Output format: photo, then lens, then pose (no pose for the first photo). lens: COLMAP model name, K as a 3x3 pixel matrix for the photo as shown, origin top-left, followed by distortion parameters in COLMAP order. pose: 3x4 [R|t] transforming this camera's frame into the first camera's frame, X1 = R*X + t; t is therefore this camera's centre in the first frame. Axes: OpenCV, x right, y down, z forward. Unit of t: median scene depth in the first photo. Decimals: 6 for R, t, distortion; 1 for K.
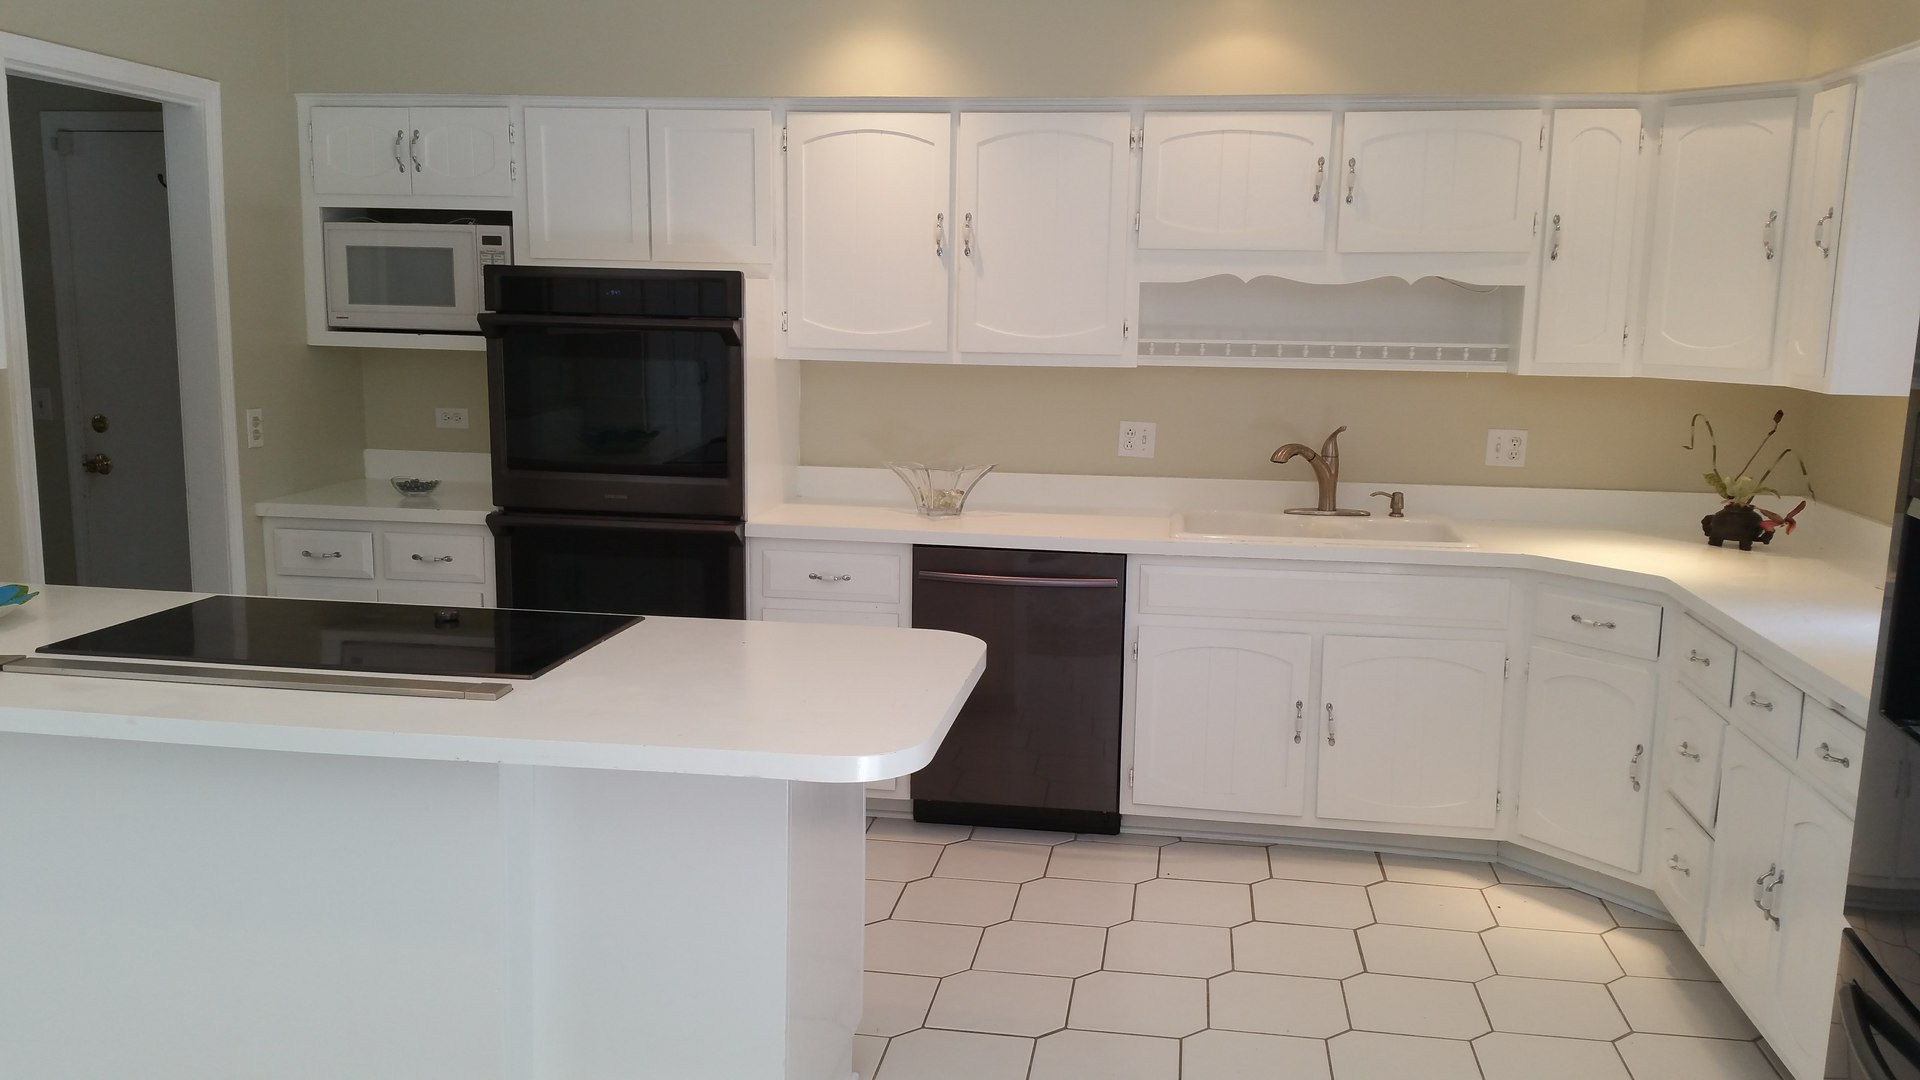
lens RADIAL K [[1542.9, 0, 961.9], [0, 1542.9, 552.7], [0, 0, 1]] dist [0.085324, -0.132052]
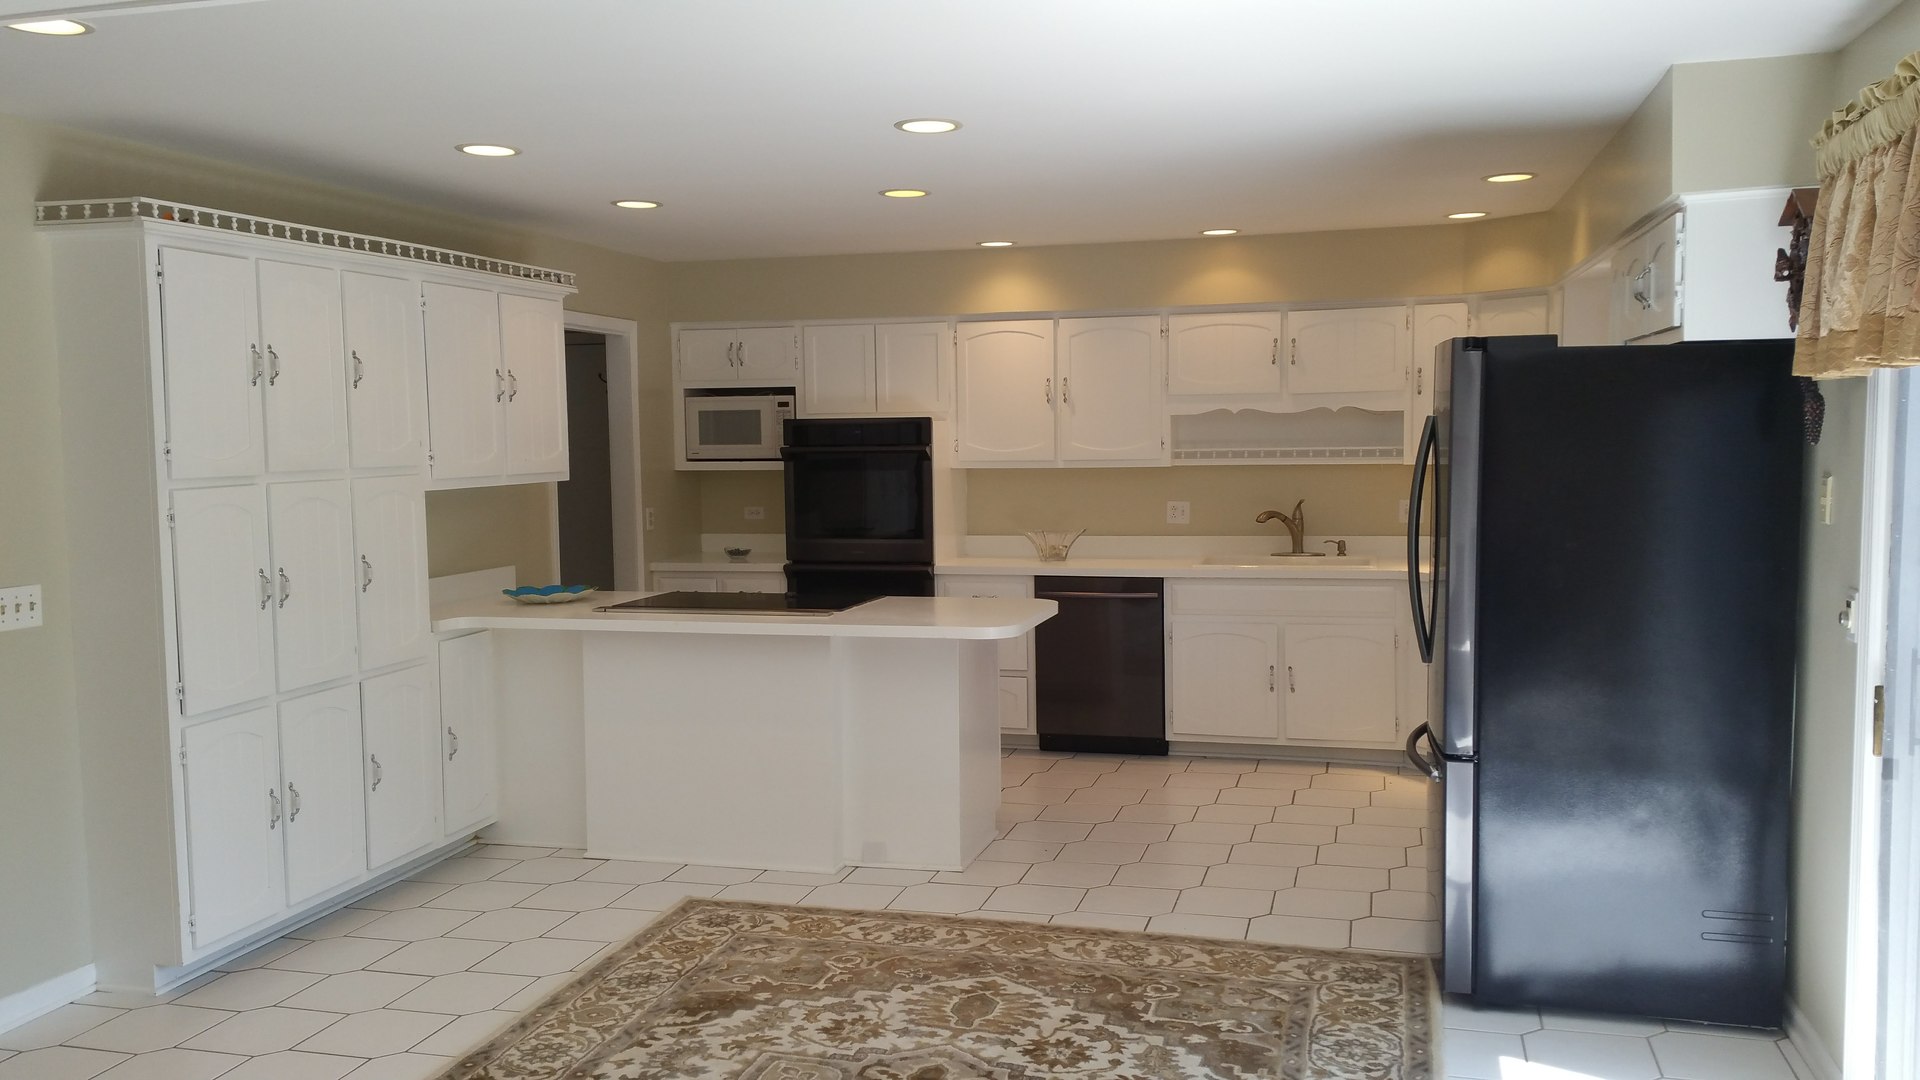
lens RADIAL K [[1542.9, 0, 952.4], [0, 1542.9, 540.7], [0, 0, 1]] dist [0.085324, -0.132052]
pose [[0.991662, -0.023970, -0.126616, 0.091799], [0.012324, 0.995685, -0.091971, 0.108110], [0.128274, 0.089644, 0.987679, -0.651255]]
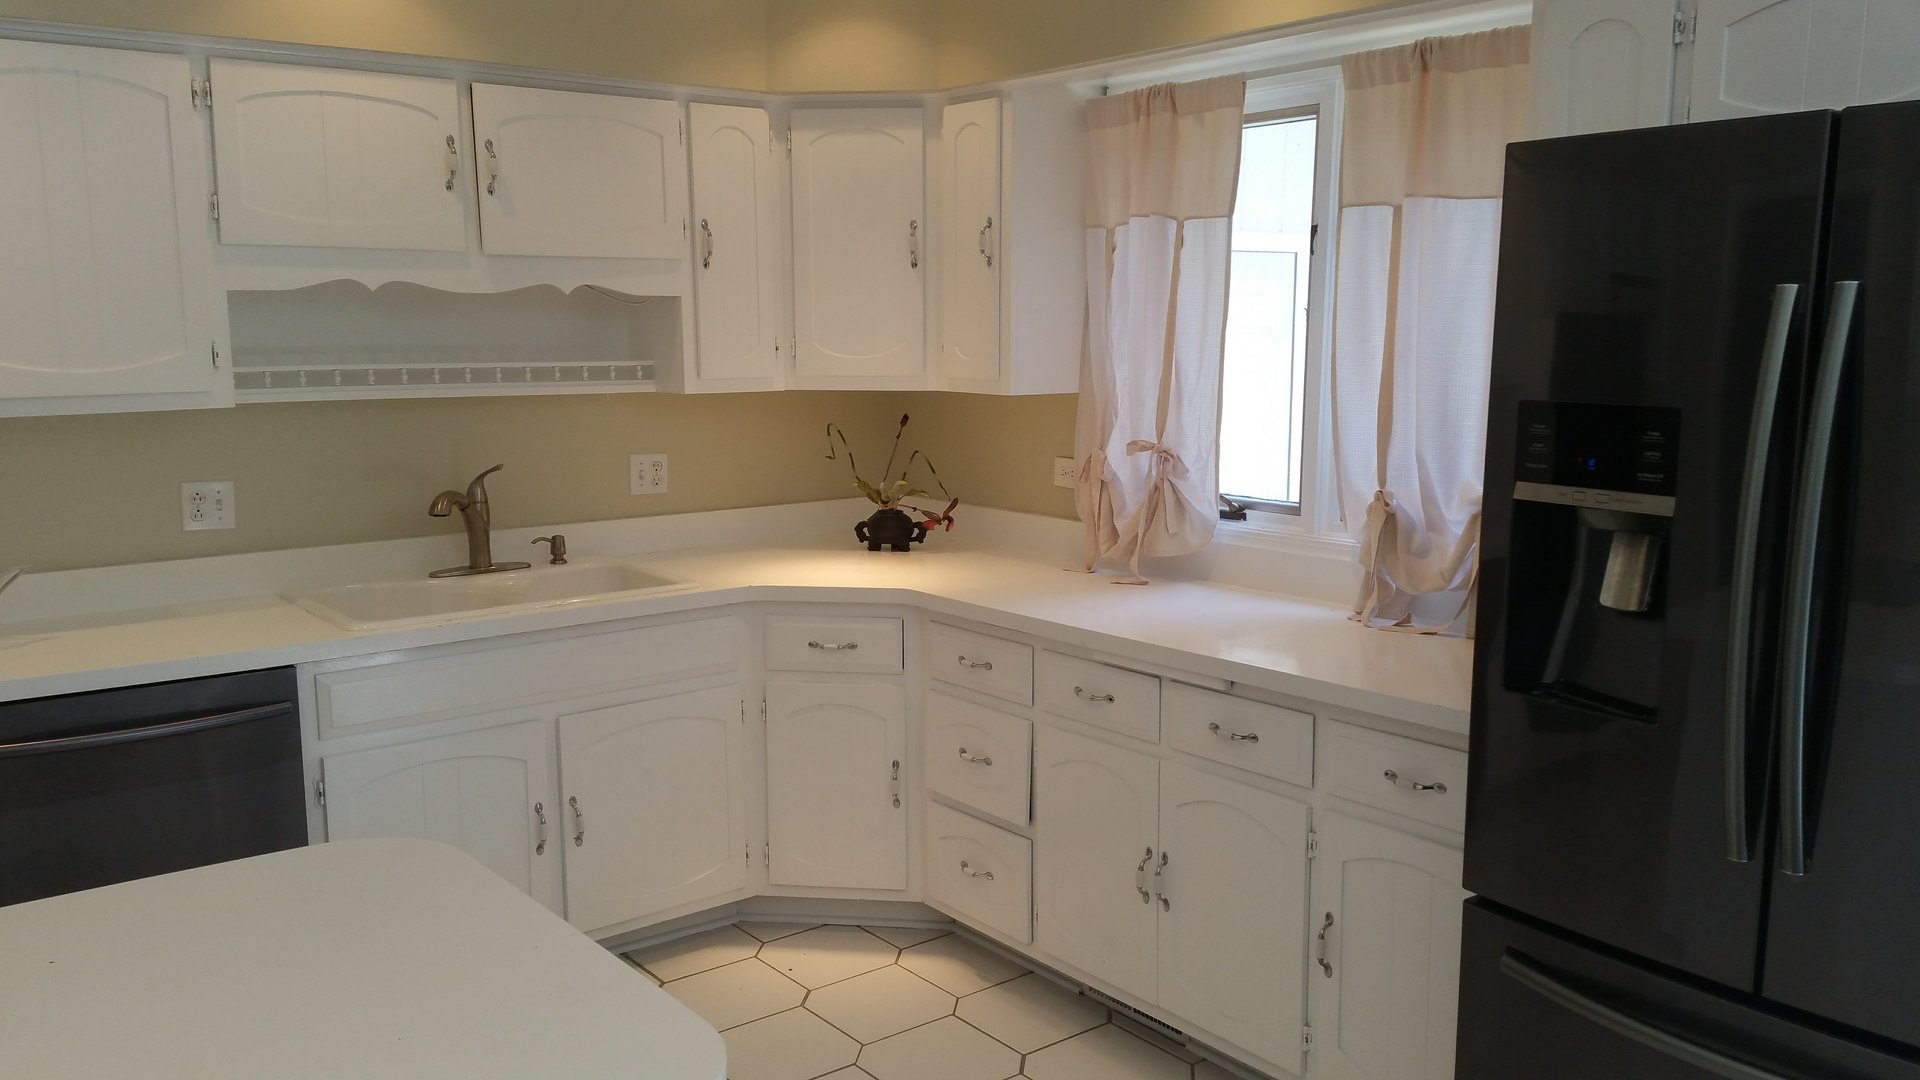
lens RADIAL K [[1542.9, 0, 966.6], [0, 1542.9, 566.2], [0, 0, 1]] dist [0.085324, -0.132052]
pose [[0.684442, -0.134132, 0.716622, -0.192962], [0.135667, 0.989195, 0.055574, -0.041481], [-0.716333, 0.059185, 0.695244, 0.254532]]
